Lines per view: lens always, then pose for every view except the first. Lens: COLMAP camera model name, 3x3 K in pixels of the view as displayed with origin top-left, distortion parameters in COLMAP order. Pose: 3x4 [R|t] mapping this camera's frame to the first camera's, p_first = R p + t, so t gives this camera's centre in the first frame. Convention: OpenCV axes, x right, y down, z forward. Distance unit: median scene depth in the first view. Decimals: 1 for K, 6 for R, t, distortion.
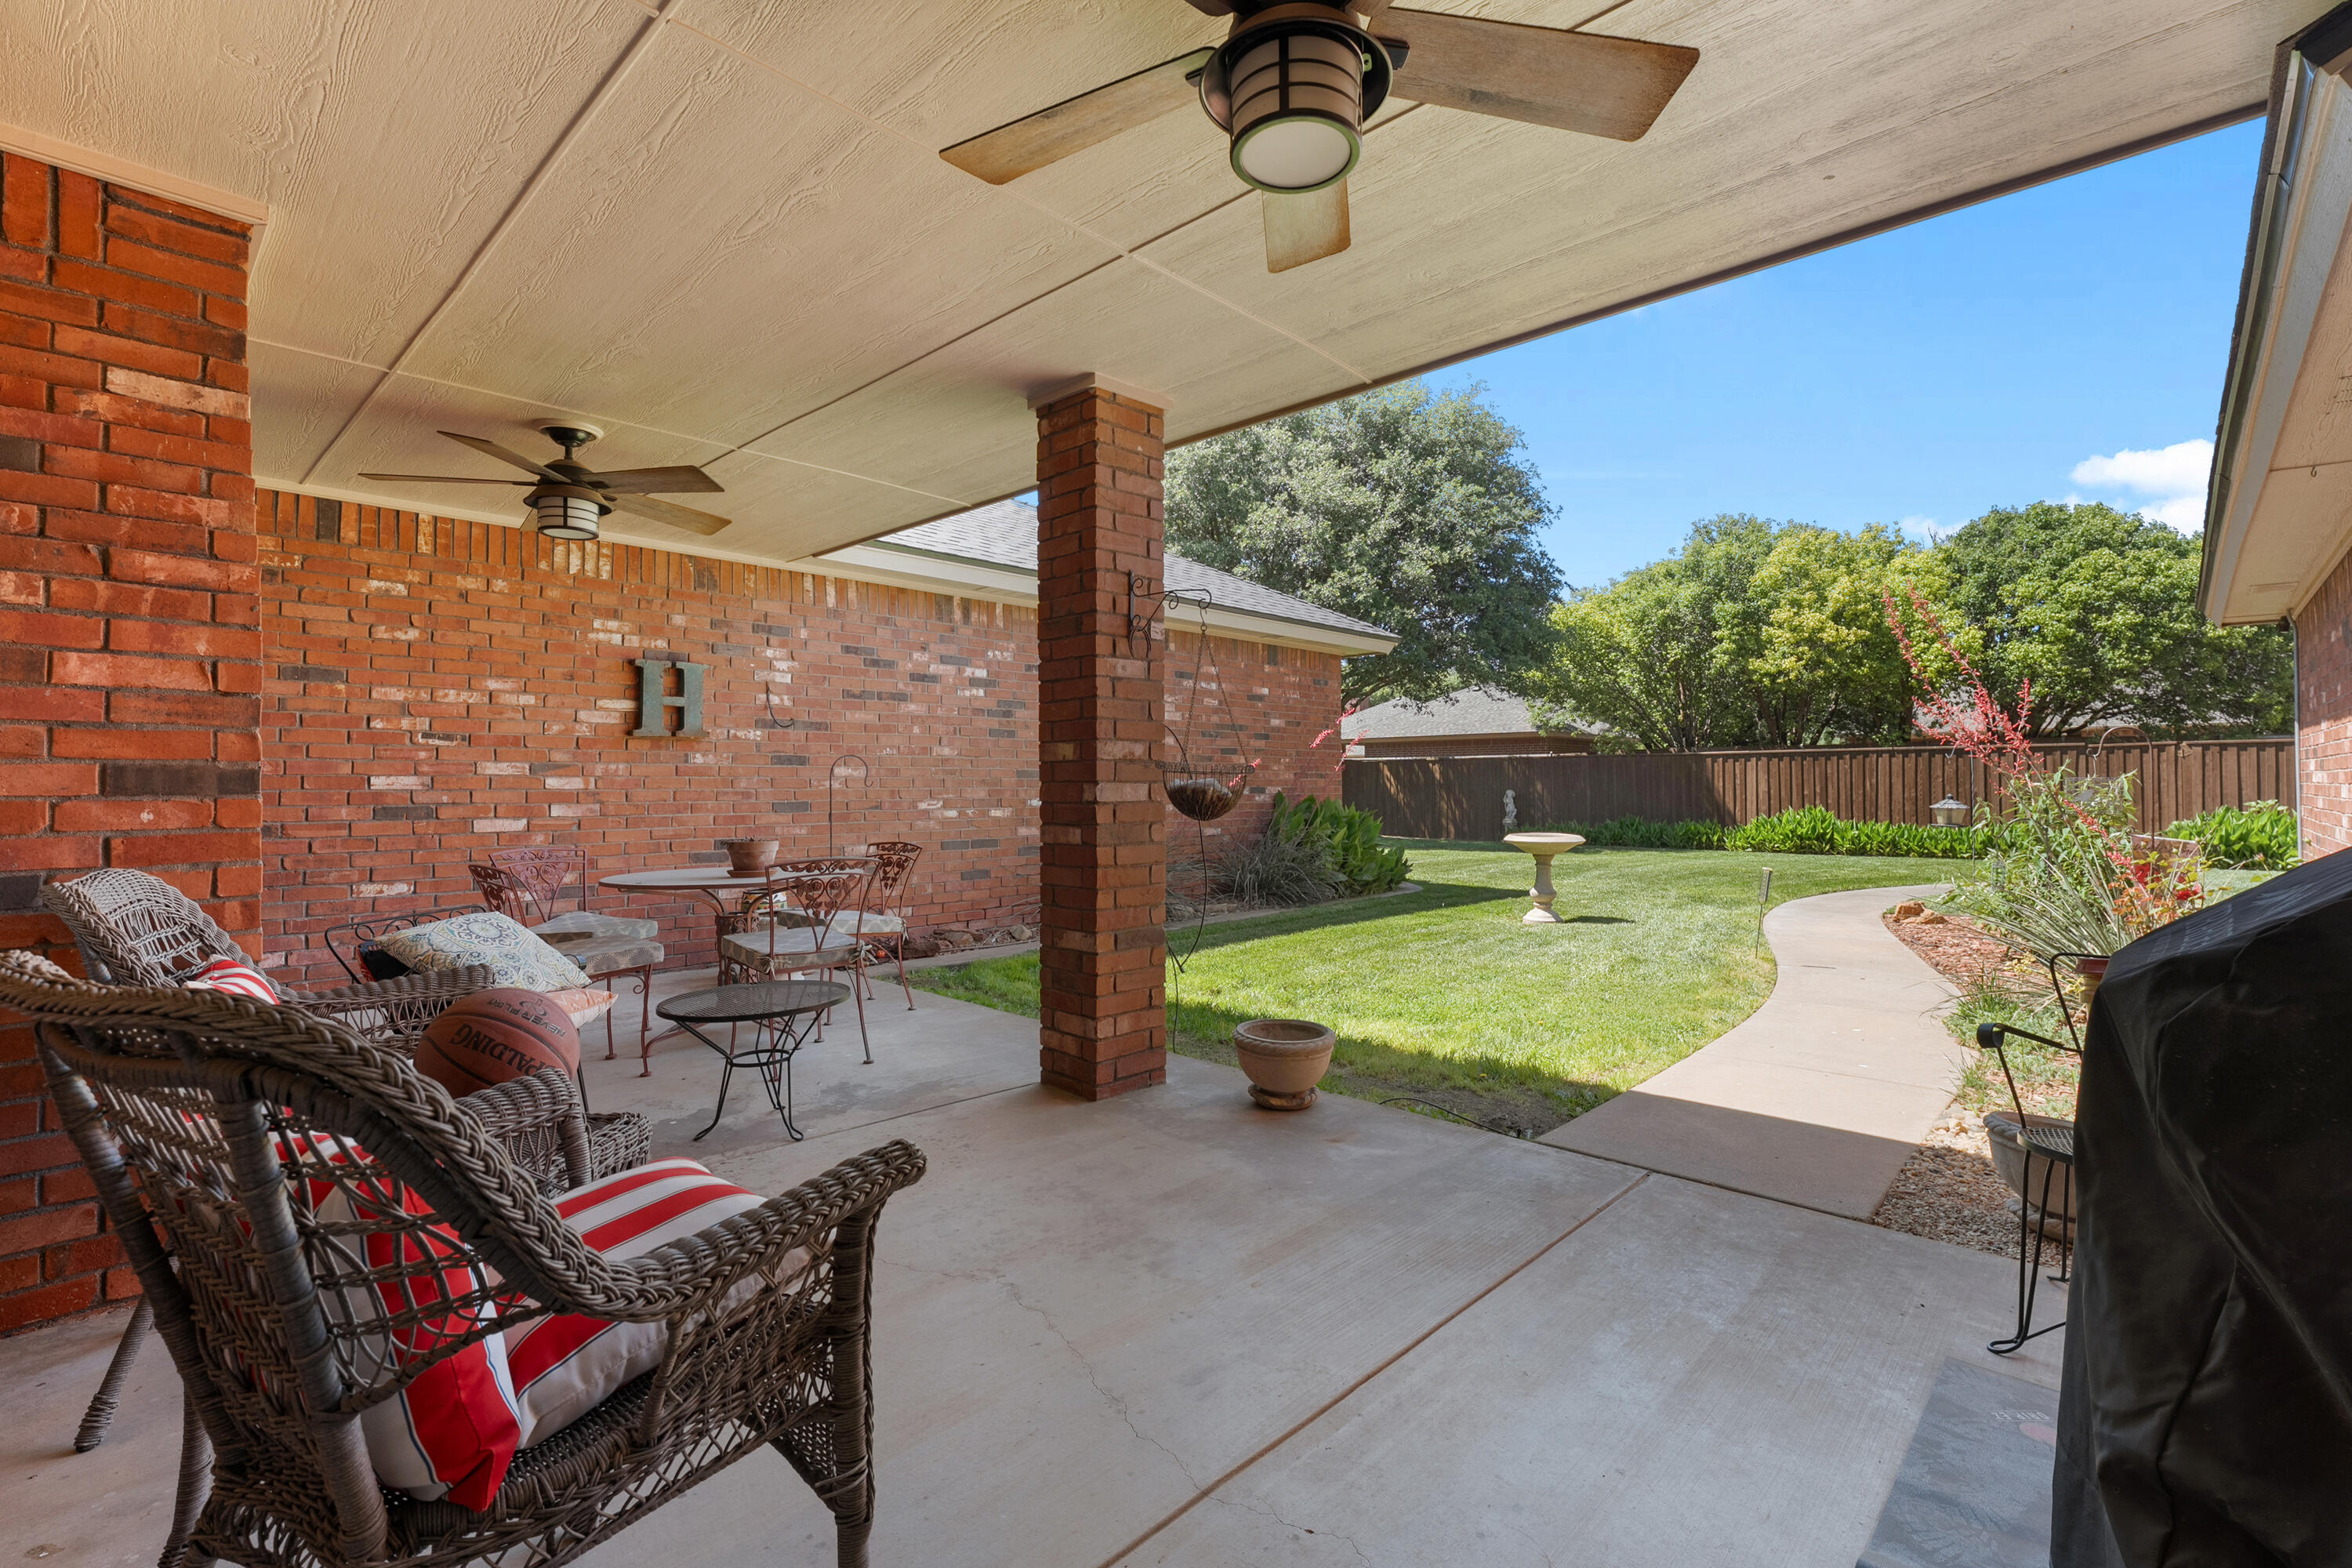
lens RADIAL K [[1056.1, 0, 1186.3], [0, 1056.1, 785.3], [0, 0, 1]] dist [0.001932, 0.000040]
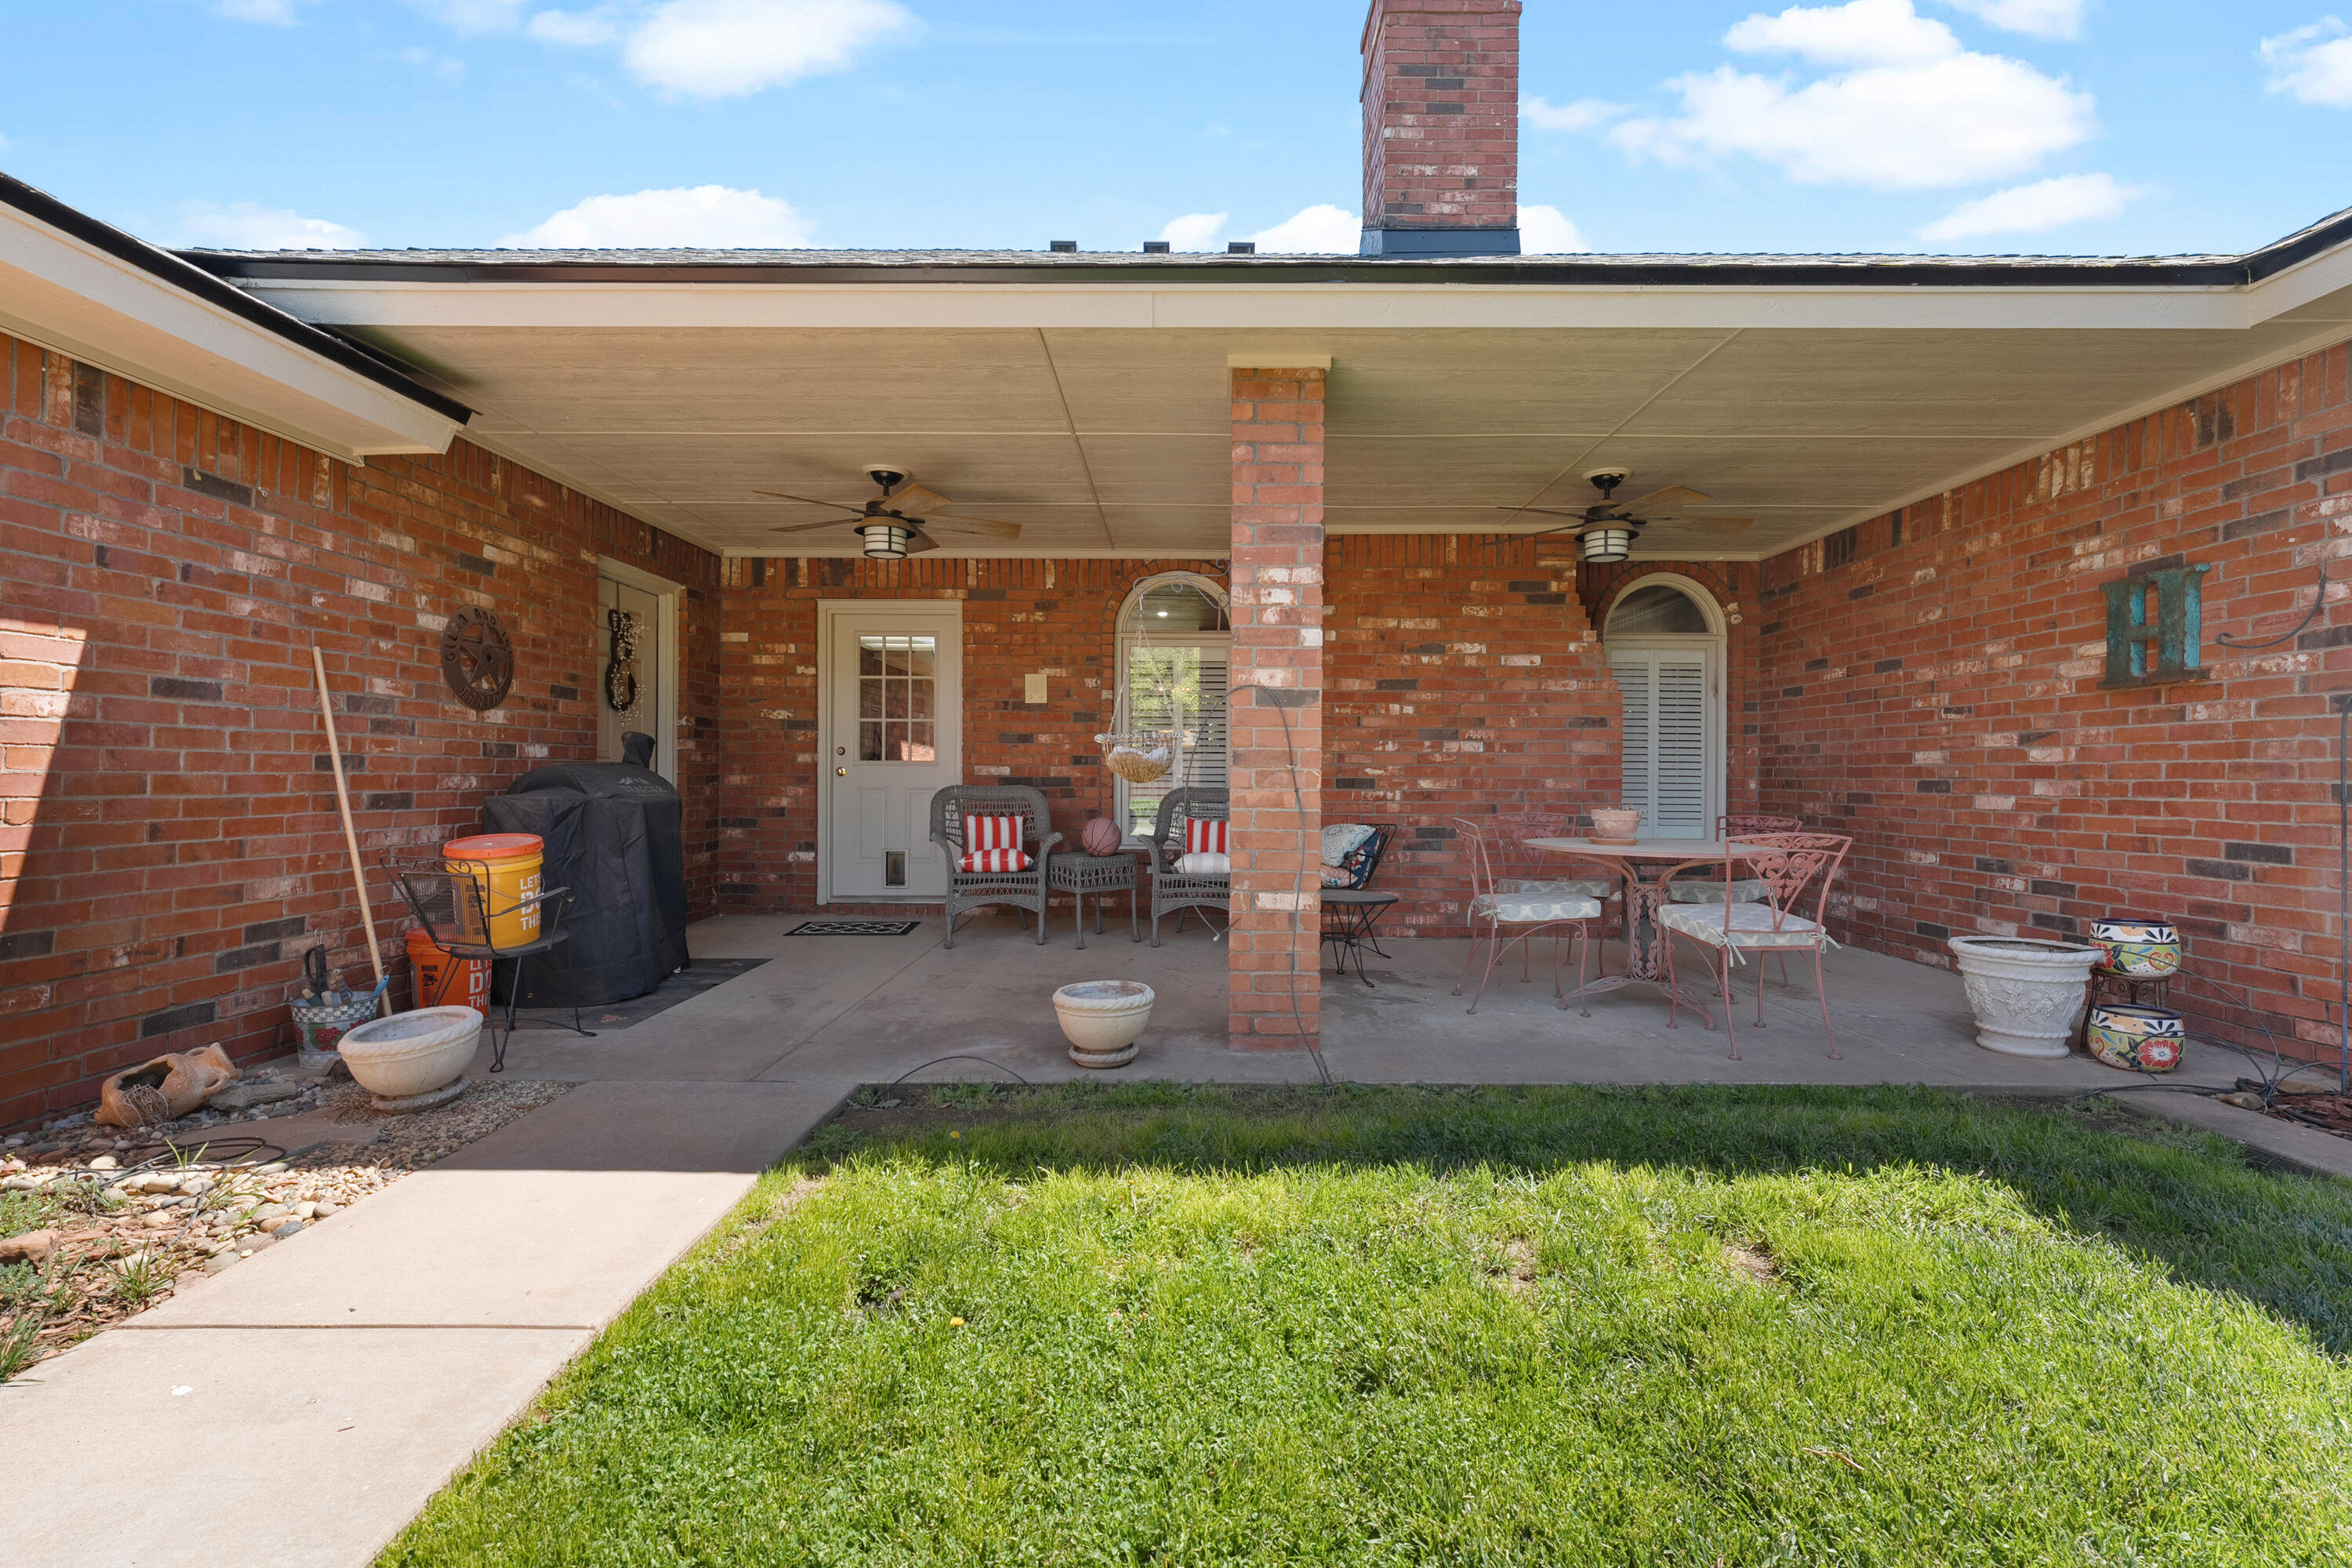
lens RADIAL K [[1056.1, 0, 1178.5], [0, 1056.1, 791.4], [0, 0, 1]] dist [0.001932, 0.000040]
pose [[-0.733848, 0.012024, -0.679207, 0.468197], [0.002709, 0.999887, 0.014775, 0.012299], [0.679308, 0.009003, -0.733798, 1.146674]]
